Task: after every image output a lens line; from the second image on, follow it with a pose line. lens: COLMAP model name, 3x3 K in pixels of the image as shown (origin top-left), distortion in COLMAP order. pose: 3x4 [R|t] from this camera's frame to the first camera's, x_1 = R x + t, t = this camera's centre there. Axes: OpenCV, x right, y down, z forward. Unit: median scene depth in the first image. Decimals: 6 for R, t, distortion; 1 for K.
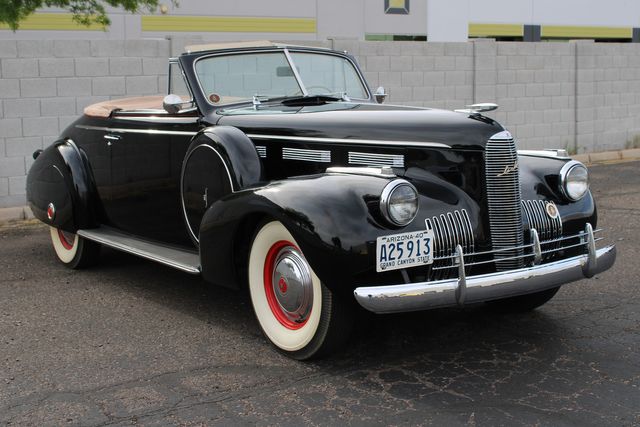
lens RADIAL K [[1029.3, 0, 320.0], [0, 1029.3, 213.5], [0, 0, 1]] dist [0.020160, 0.020998]
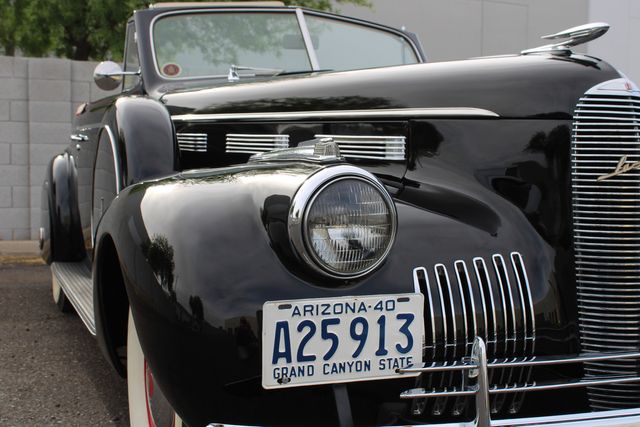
lens RADIAL K [[816.4, 0, 320.0], [0, 816.4, 213.5], [0, 0, 1]] dist [-0.028885, 0.008322]
pose [[0.974477, 0.052016, -0.218379, 0.140341], [-0.067396, 0.995698, -0.063579, 0.007381], [0.214132, 0.076674, 0.973791, 0.679371]]
